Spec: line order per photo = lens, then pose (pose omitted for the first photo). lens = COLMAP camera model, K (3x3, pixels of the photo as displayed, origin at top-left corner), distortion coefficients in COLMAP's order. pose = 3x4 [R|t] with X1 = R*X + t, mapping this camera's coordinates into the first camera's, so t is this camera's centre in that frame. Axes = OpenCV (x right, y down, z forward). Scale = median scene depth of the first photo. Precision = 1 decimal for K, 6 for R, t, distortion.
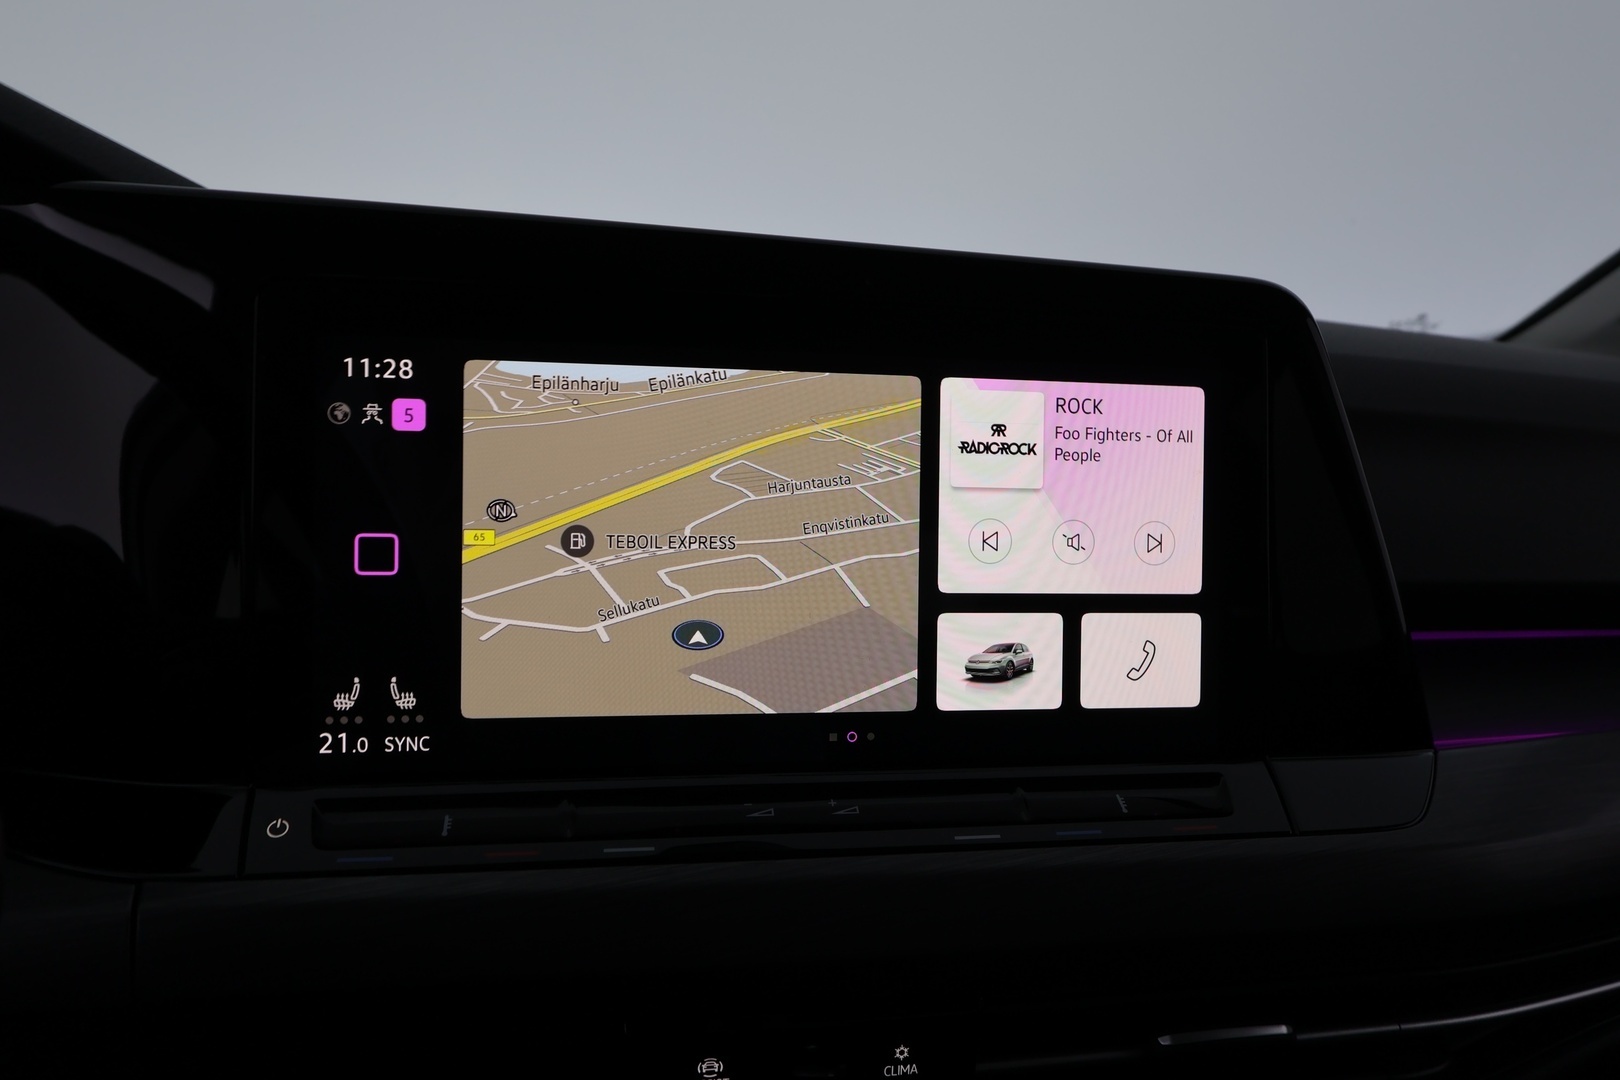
lens RADIAL K [[1186.8, 0, 824.8], [0, 1186.8, 530.6], [0, 0, 1]] dist [0.007162, 0.000127]
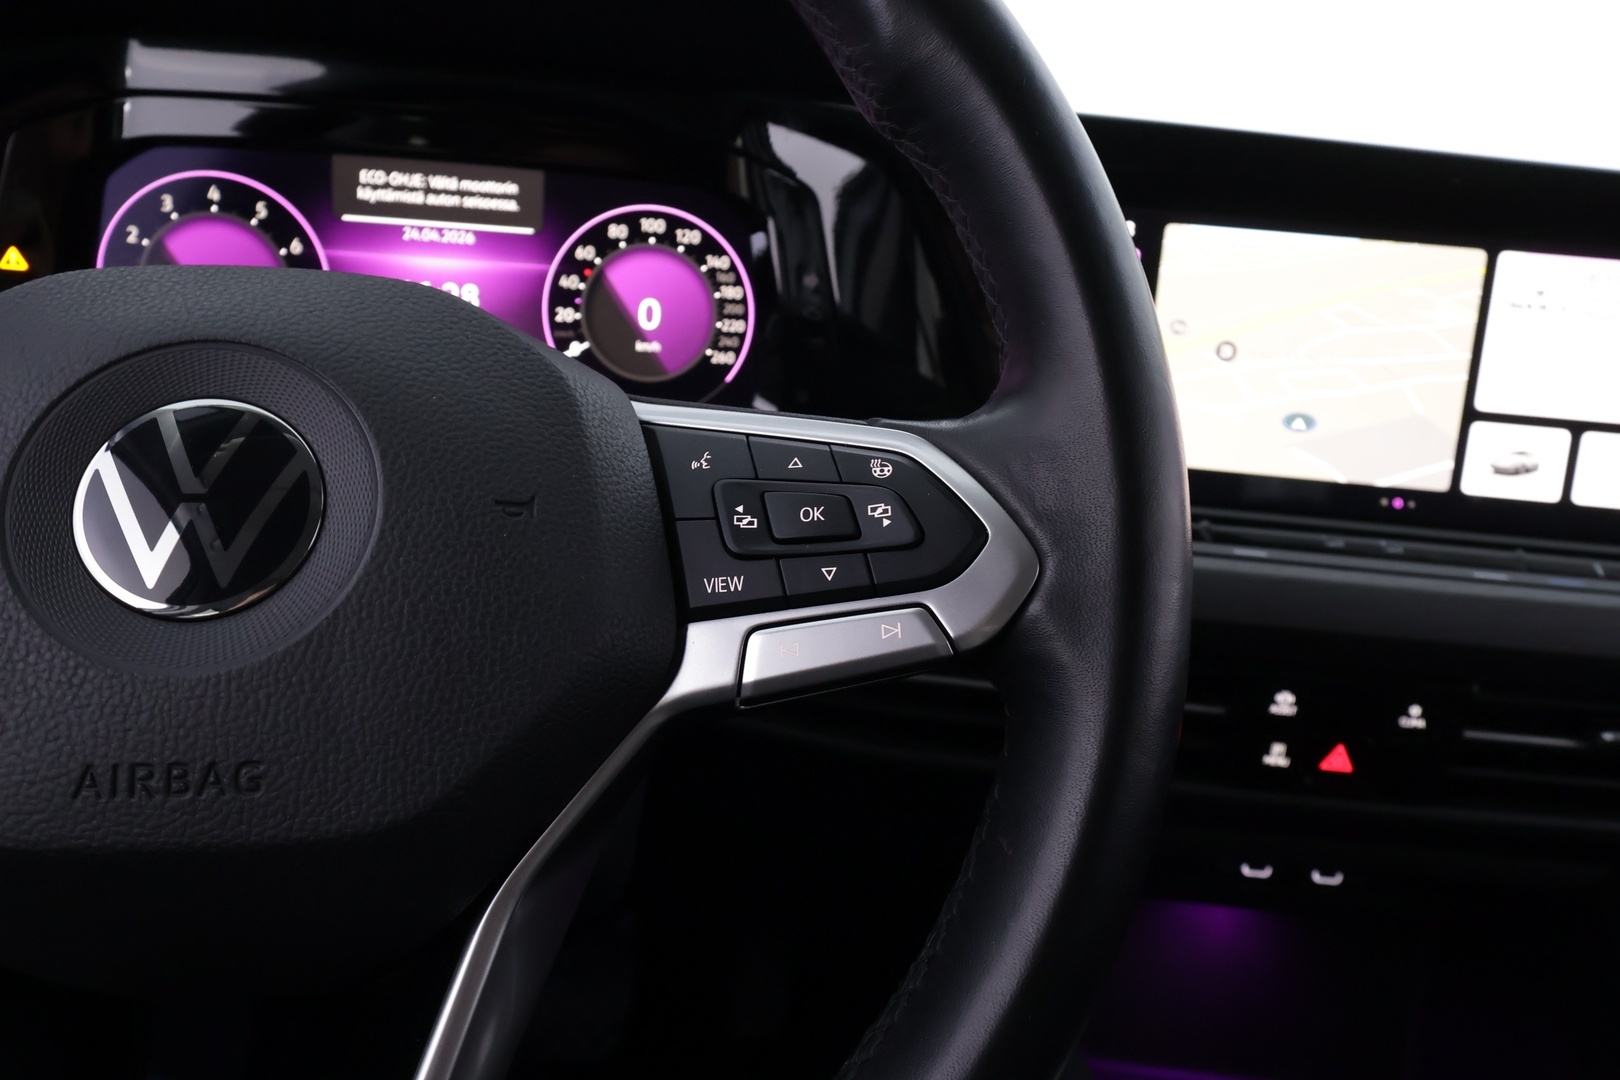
lens RADIAL K [[1186.8, 0, 813.7], [0, 1186.8, 534.5], [0, 0, 1]] dist [0.007162, 0.000127]
pose [[0.968245, 0.106993, -0.225952, -0.330182], [-0.079537, 0.988667, 0.127324, 0.083150], [0.237014, -0.105309, 0.965782, -0.560950]]
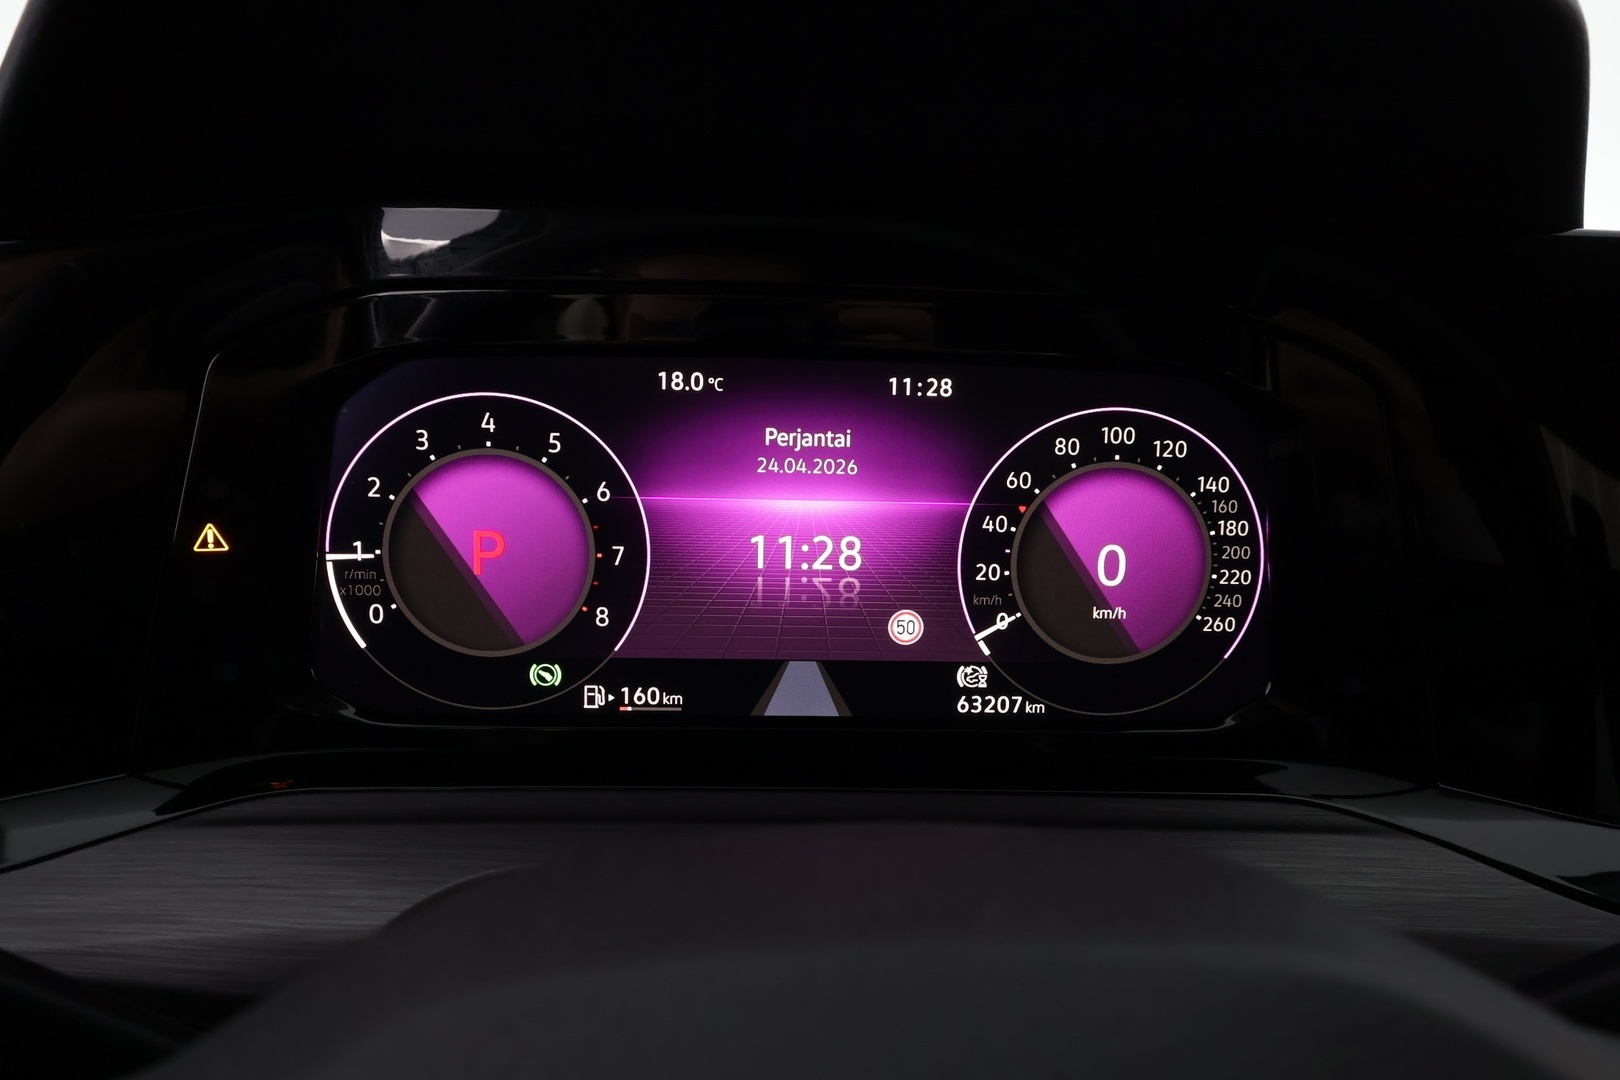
lens RADIAL K [[1186.8, 0, 817.2], [0, 1186.8, 529.2], [0, 0, 1]] dist [0.007162, 0.000127]
pose [[0.946380, 0.075393, -0.314135, -0.814928], [-0.046689, 0.994098, 0.097928, -0.098168], [0.319664, -0.078010, 0.944314, -0.157437]]
